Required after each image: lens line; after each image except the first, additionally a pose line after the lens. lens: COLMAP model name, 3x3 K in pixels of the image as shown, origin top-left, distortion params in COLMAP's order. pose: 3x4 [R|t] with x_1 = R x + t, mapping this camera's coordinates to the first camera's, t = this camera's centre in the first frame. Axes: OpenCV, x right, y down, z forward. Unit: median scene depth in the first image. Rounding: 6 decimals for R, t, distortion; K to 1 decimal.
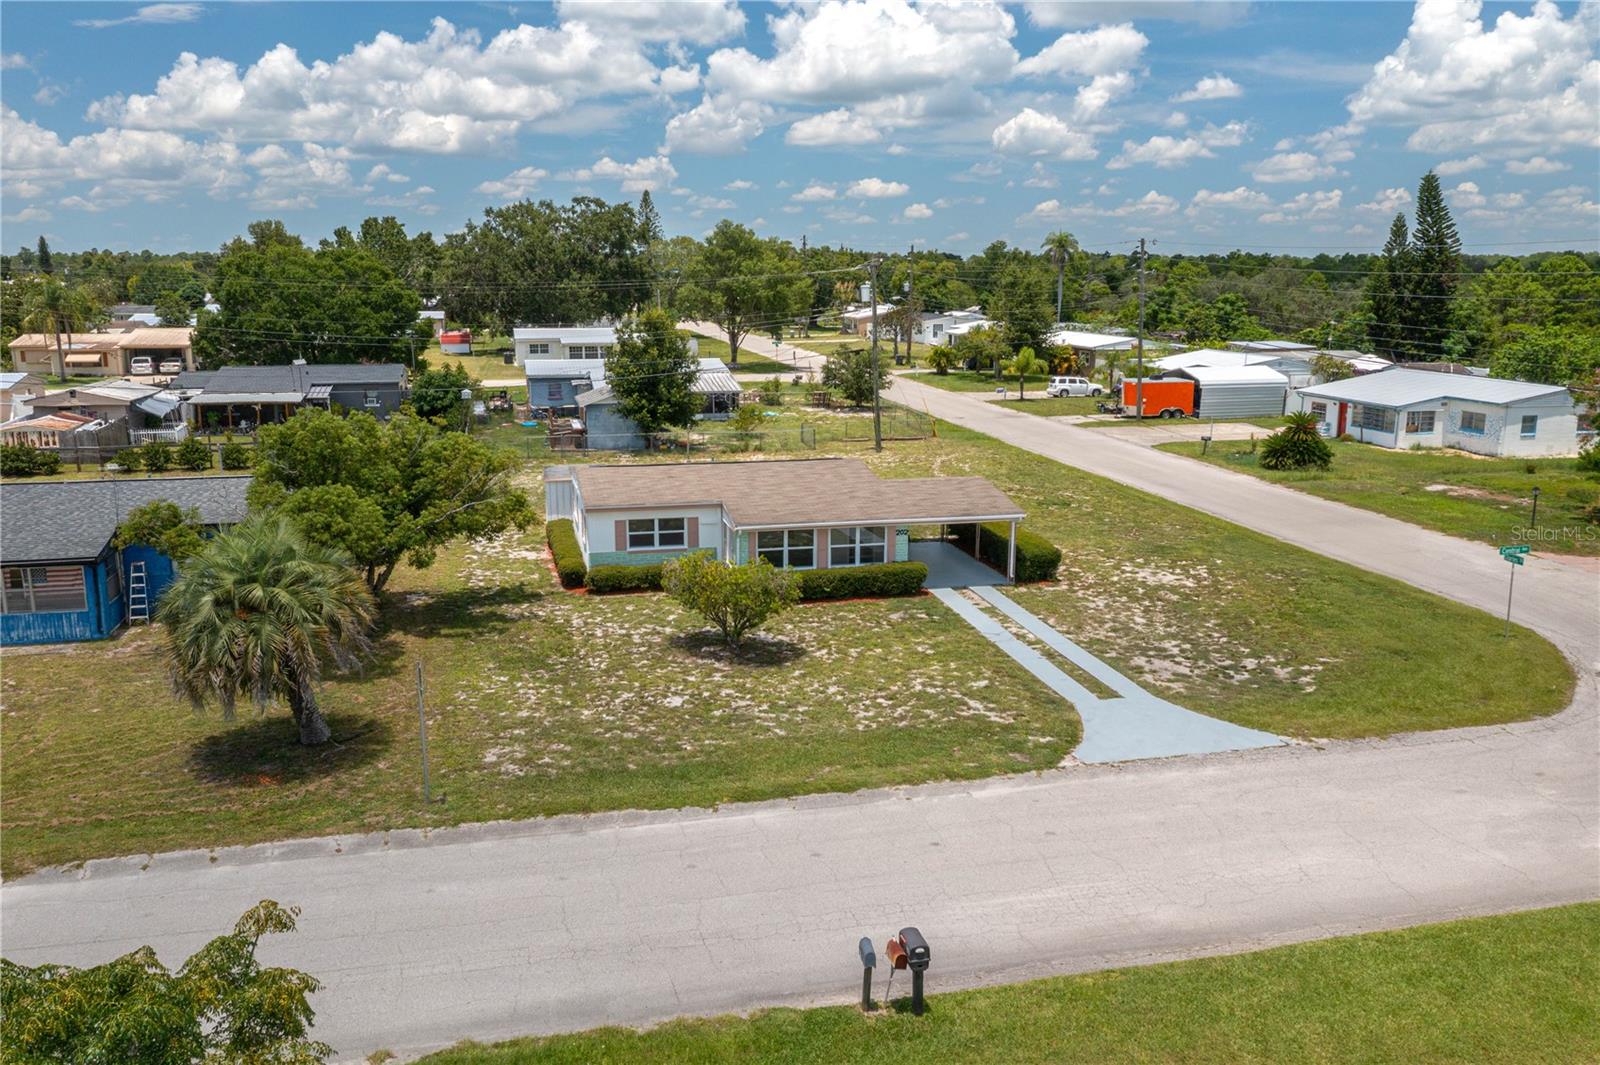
lens RADIAL K [[1262.7, 0, 817.3], [0, 1262.7, 484.7], [0, 0, 1]] dist [-0.017906, -0.000082]
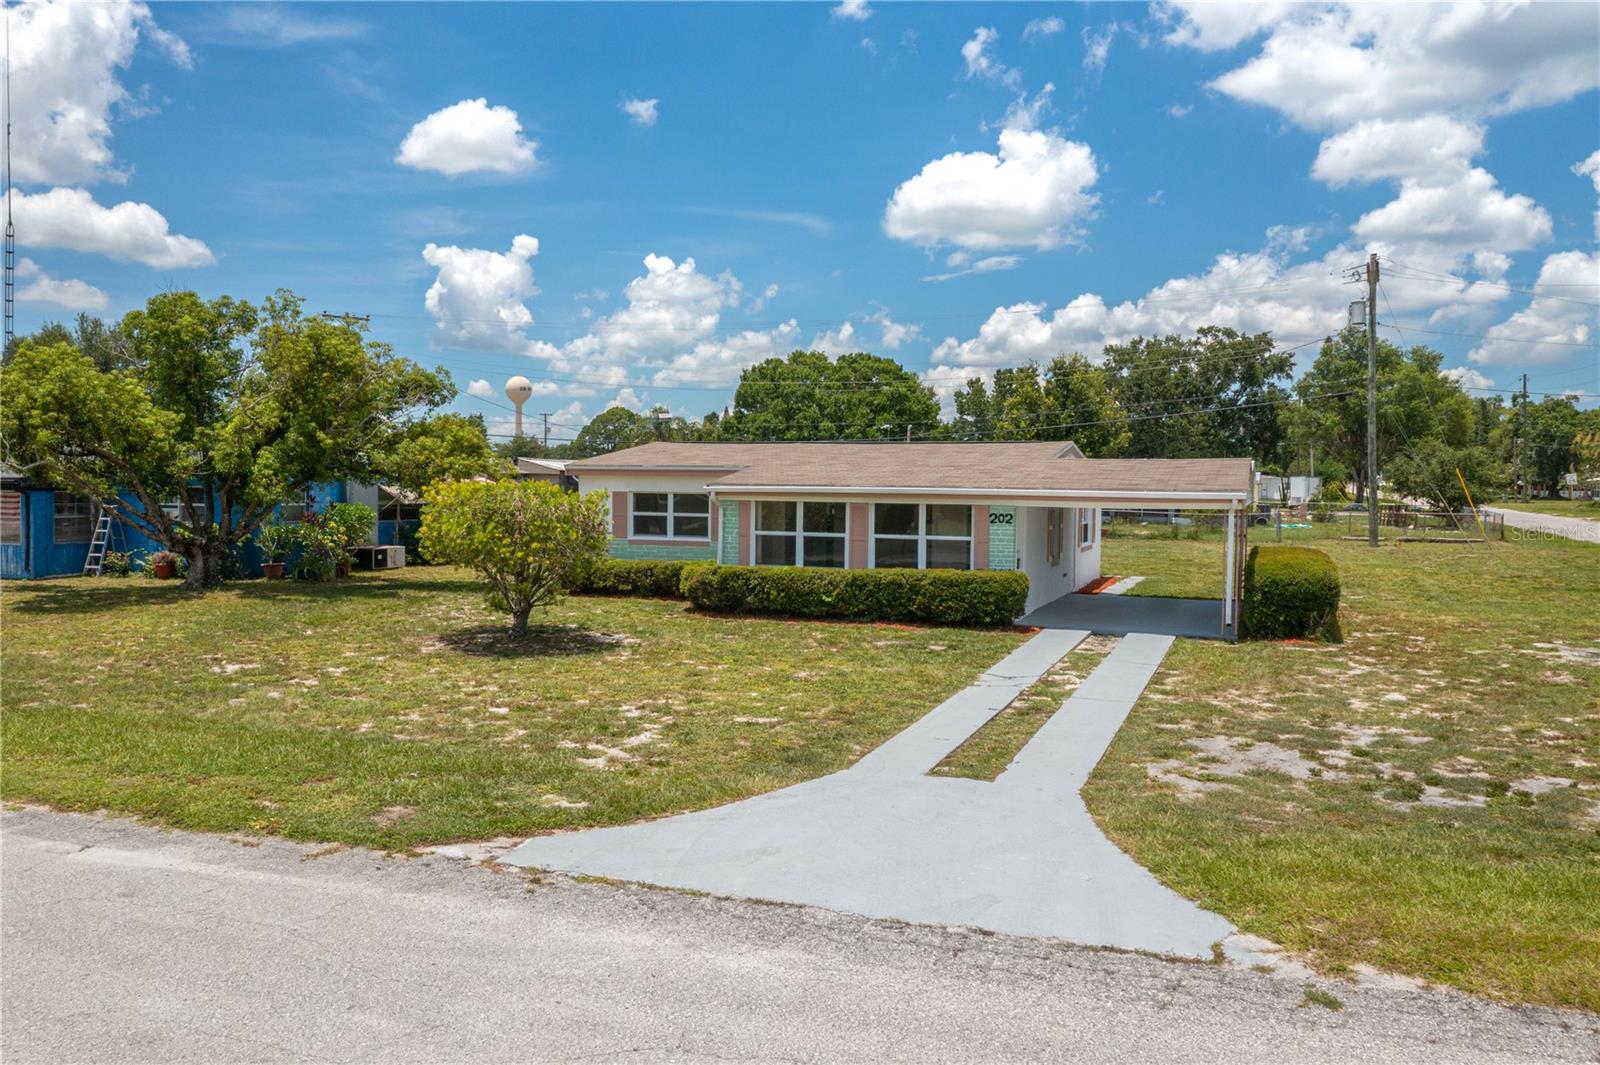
lens RADIAL K [[1262.7, 0, 817.3], [0, 1262.7, 484.7], [0, 0, 1]] dist [-0.017906, -0.000082]
pose [[0.821575, 0.001317, -0.570099, 0.396681], [-0.098834, 0.985184, -0.140156, 0.136275], [0.561468, 0.171494, 0.809533, 0.642585]]
